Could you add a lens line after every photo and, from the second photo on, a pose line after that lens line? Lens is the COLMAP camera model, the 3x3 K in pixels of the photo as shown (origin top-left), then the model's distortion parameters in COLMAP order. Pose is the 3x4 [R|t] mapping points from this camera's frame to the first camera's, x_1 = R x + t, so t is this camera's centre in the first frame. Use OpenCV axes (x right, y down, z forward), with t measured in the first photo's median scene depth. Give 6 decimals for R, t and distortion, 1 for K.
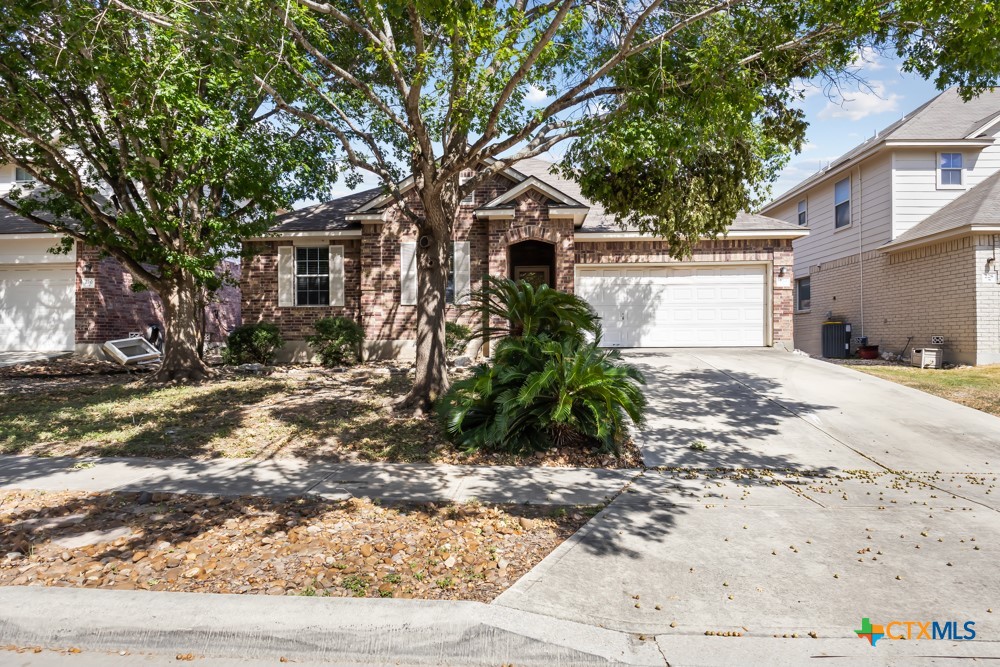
lens RADIAL K [[578.6, 0, 500.0], [0, 578.6, 333.5], [0, 0, 1]] dist [-0.002101, -0.000288]
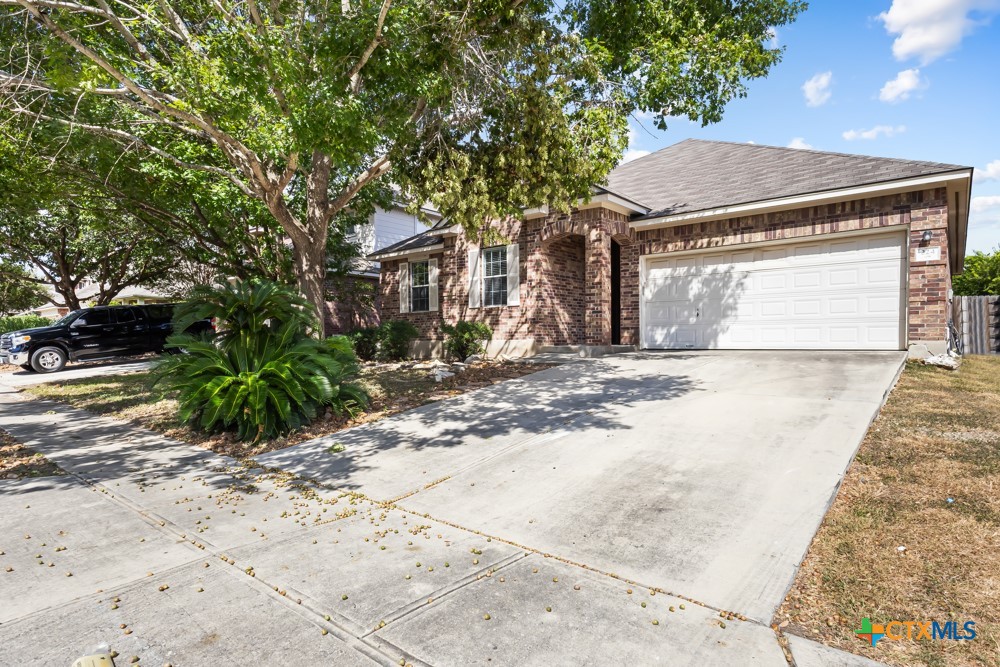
lens RADIAL K [[547.3, 0, 501.9], [0, 547.3, 340.6], [0, 0, 1]] dist [0.000098, -0.000128]
pose [[0.804465, -0.000157, -0.594000, 0.480110], [0.002071, 0.999995, 0.002540, 0.009009], [0.593997, -0.003273, 0.804461, 0.200096]]
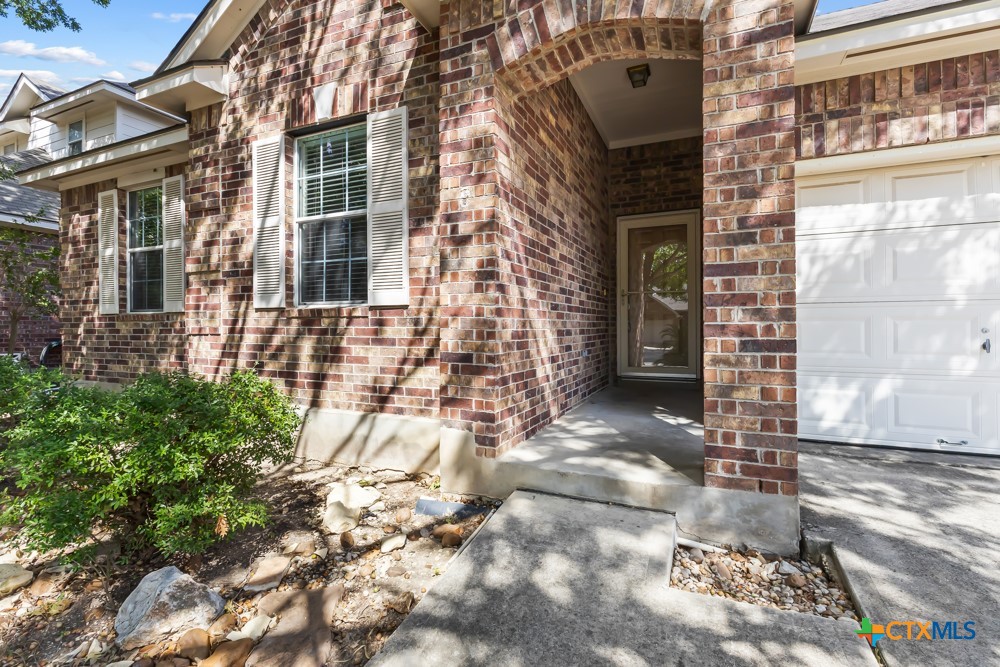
lens RADIAL K [[463.3, 0, 501.7], [0, 463.3, 335.2], [0, 0, 1]] dist [0.000042, 0.000399]
pose [[0.934211, 0.010999, -0.356551, 0.086095], [-0.005326, 0.999843, 0.016887, -0.036311], [0.356681, -0.013877, 0.934123, 0.754127]]
